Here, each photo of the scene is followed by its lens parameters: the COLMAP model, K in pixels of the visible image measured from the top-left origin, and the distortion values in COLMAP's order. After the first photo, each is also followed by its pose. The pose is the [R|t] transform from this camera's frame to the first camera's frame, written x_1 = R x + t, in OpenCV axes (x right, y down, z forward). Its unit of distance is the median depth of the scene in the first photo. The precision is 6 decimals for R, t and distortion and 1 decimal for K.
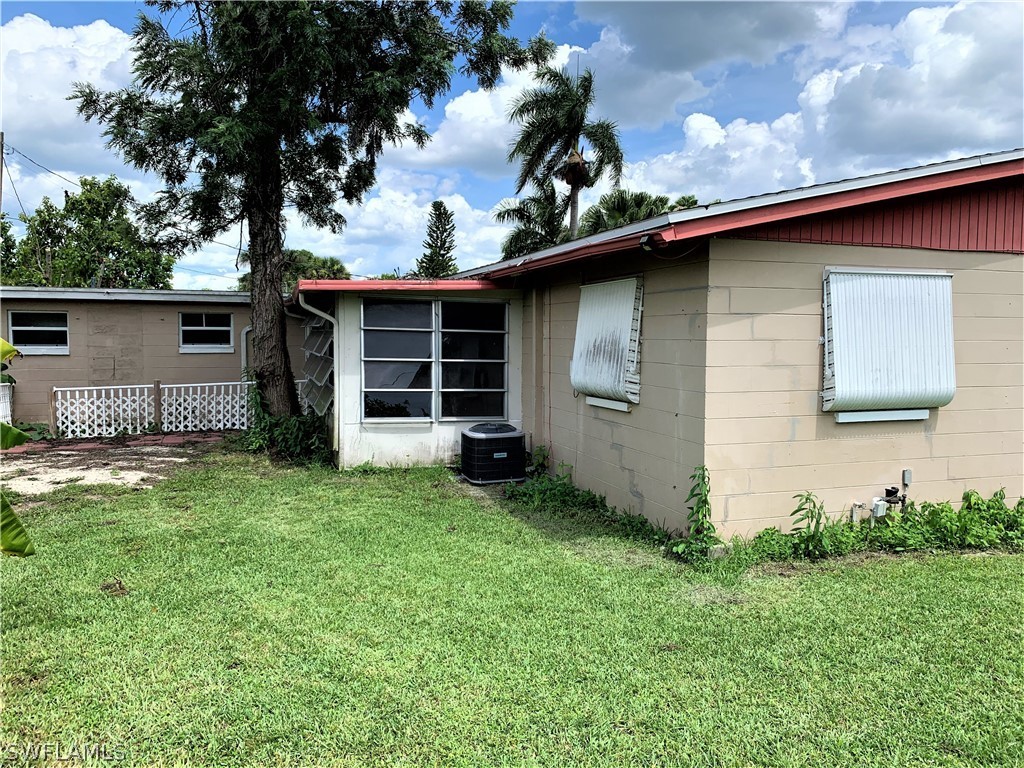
lens RADIAL K [[782.8, 0, 515.4], [0, 782.8, 383.6], [0, 0, 1]] dist [-0.002642, -0.002493]
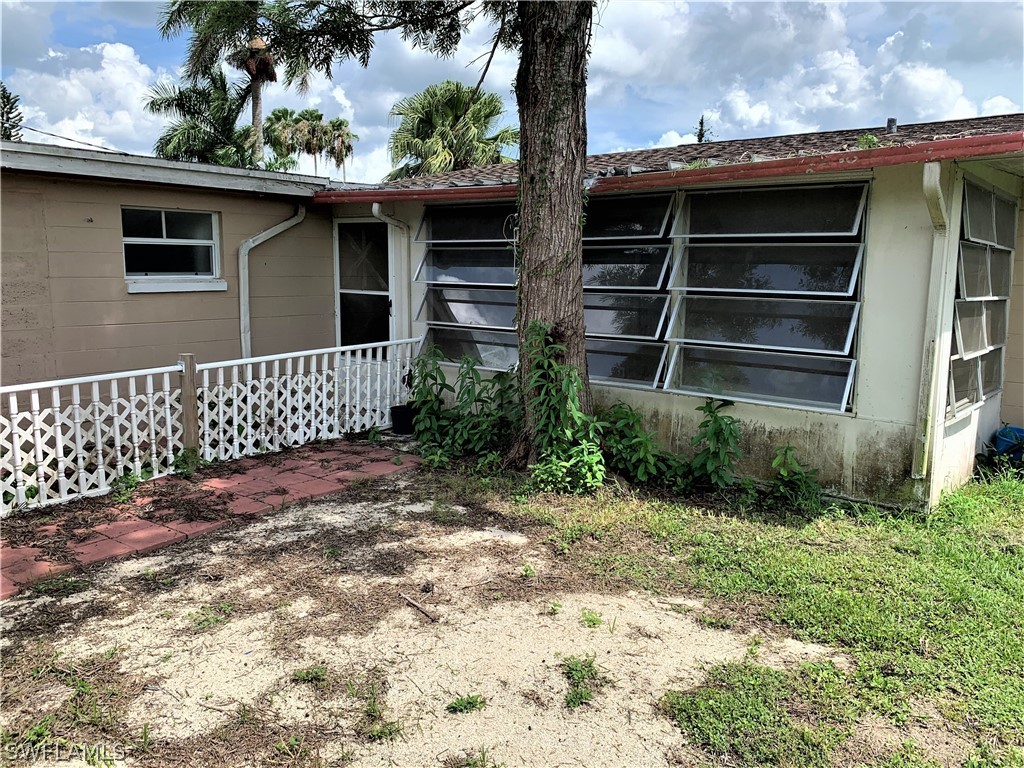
lens RADIAL K [[782.8, 0, 511.2], [0, 782.8, 384.1], [0, 0, 1]] dist [-0.002642, -0.002493]
pose [[0.816085, -0.088244, 0.571155, -0.510514], [0.039509, 0.994481, 0.097196, -0.020968], [-0.576579, -0.056754, 0.815068, 0.474514]]
